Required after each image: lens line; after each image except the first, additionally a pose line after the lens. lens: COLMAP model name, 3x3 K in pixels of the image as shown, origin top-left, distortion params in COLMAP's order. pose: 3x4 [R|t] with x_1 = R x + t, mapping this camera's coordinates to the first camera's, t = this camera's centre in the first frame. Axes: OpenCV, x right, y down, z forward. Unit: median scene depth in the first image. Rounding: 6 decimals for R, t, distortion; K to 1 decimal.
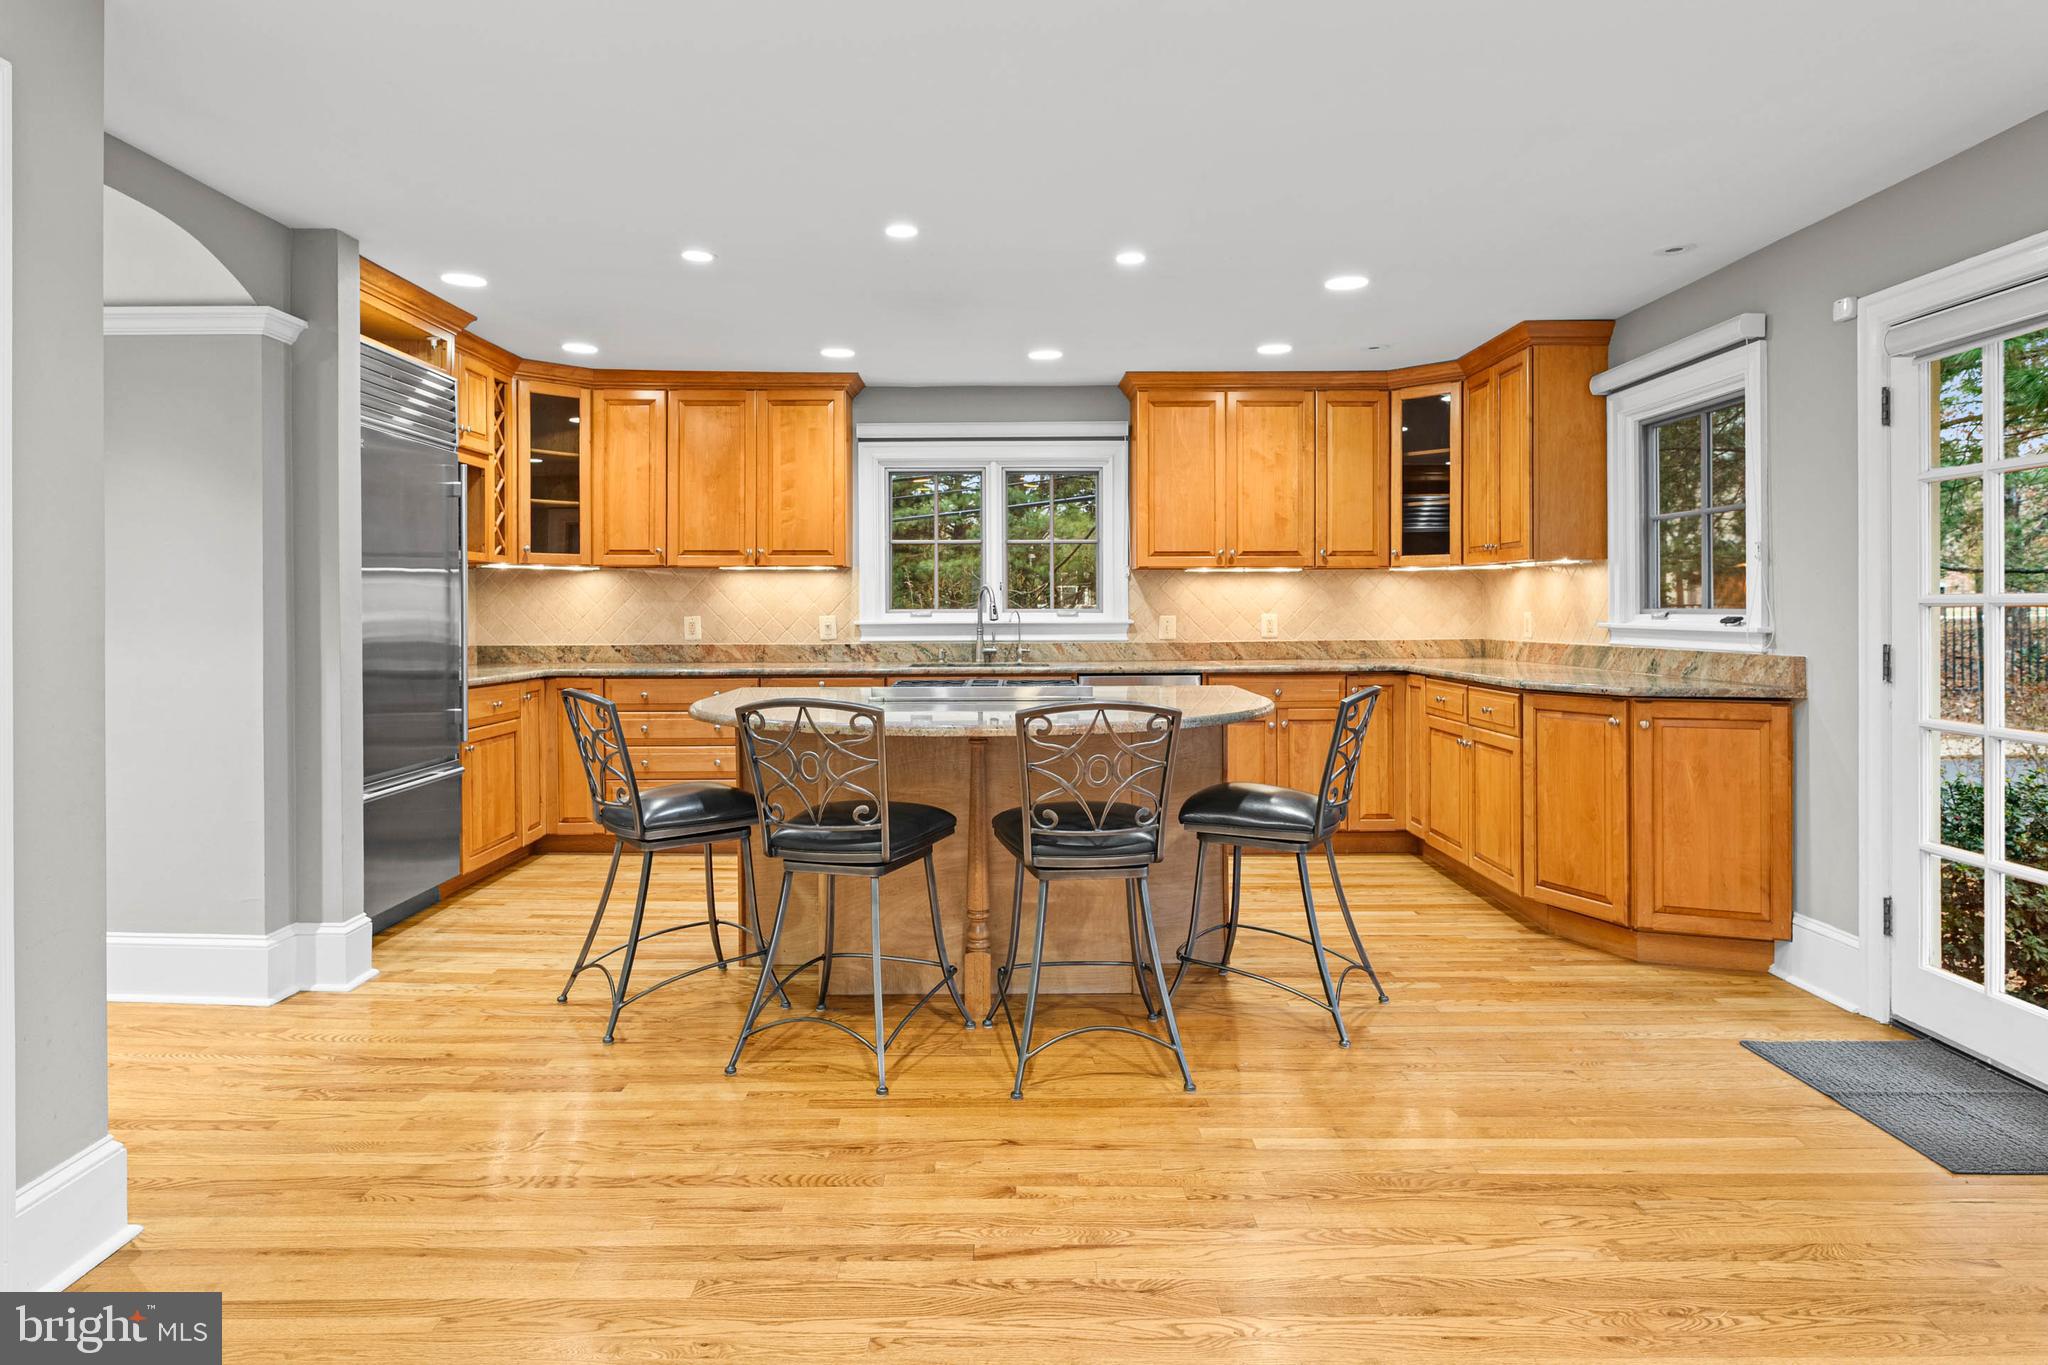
lens RADIAL K [[1192.8, 0, 1019.0], [0, 1192.8, 621.7], [0, 0, 1]] dist [0.001817, 0.000905]
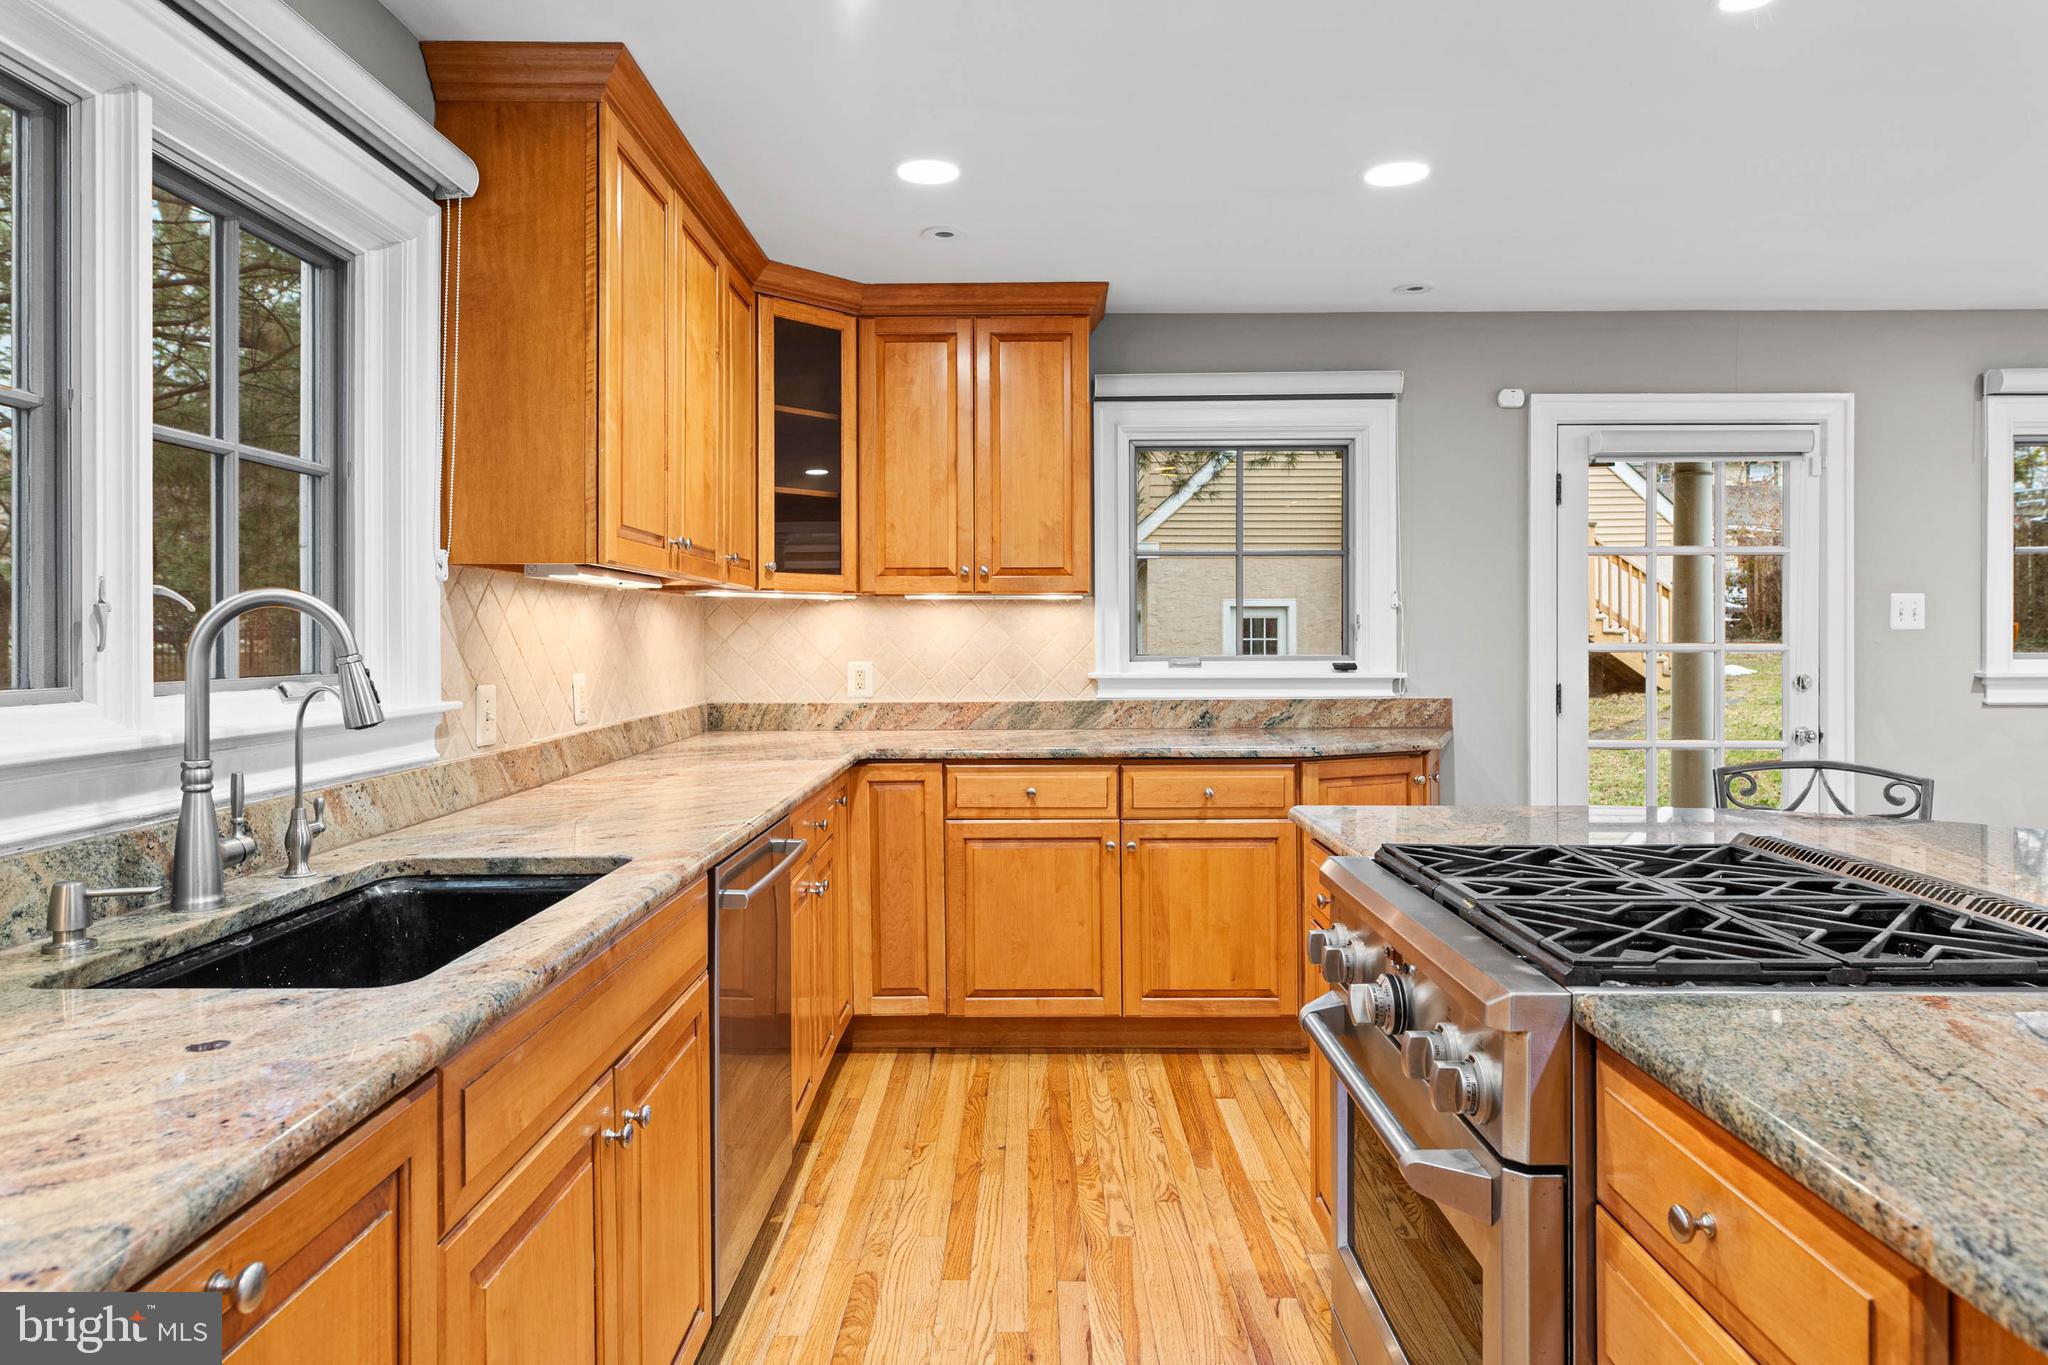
lens RADIAL K [[1192.8, 0, 996.3], [0, 1192.8, 647.7], [0, 0, 1]] dist [0.001817, 0.000905]
pose [[0.013212, -0.004659, 0.999902, -0.279185], [0.014418, 0.999886, 0.004469, -0.017617], [-0.999809, 0.014358, 0.013278, 0.865164]]
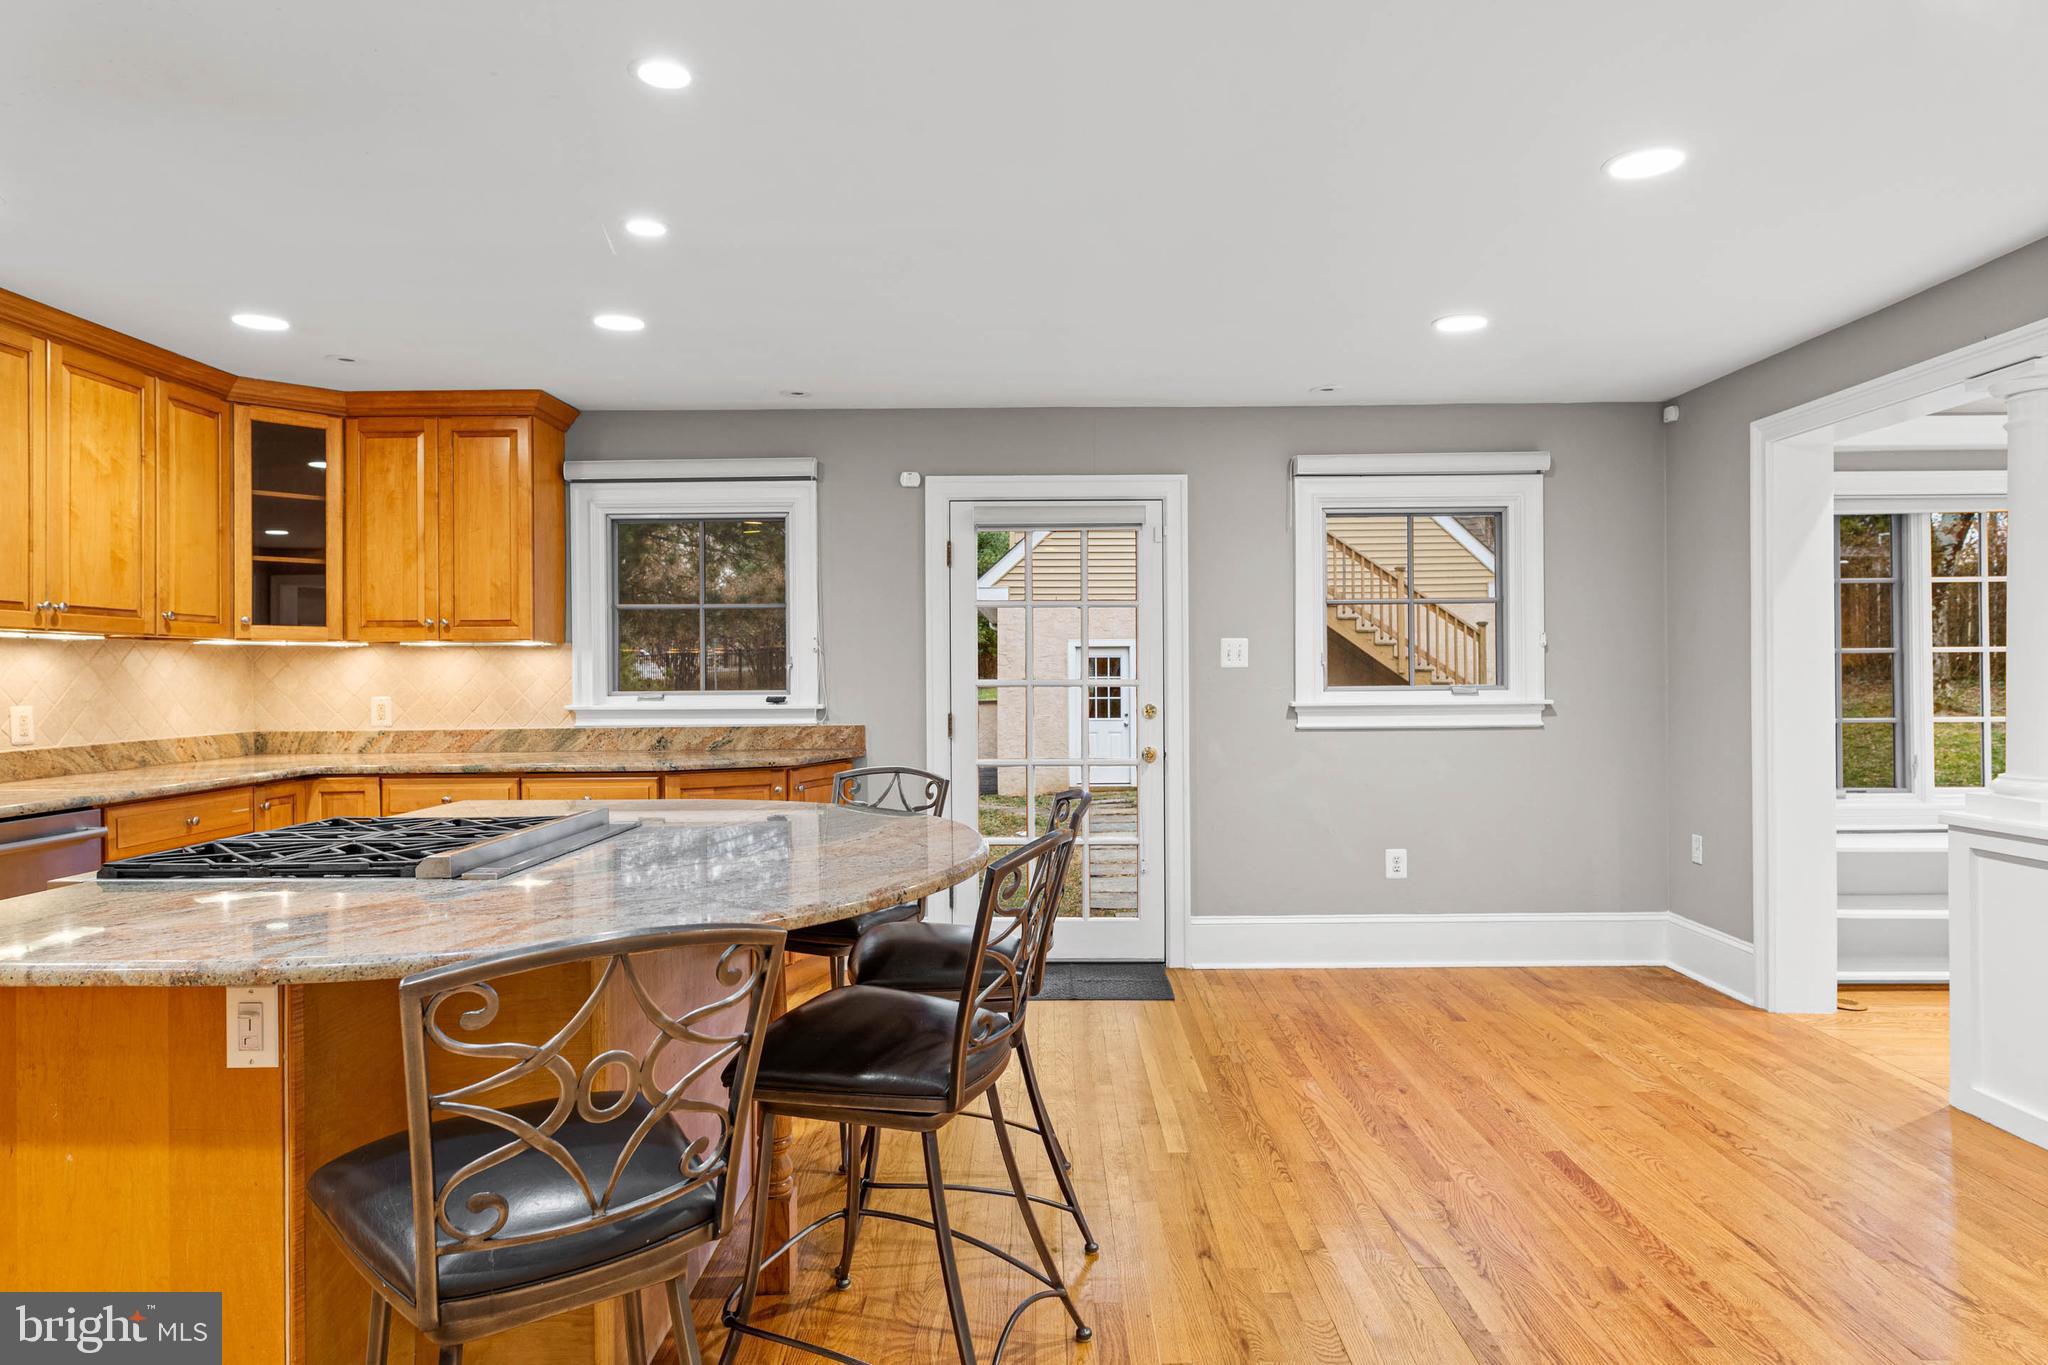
lens RADIAL K [[1192.8, 0, 1021.3], [0, 1192.8, 681.4], [0, 0, 1]] dist [0.001817, 0.000905]
pose [[0.013000, -0.000465, 0.999915, -0.423259], [0.017896, 0.999840, 0.000232, -0.010735], [-0.999755, 0.017891, 0.013006, 0.494272]]
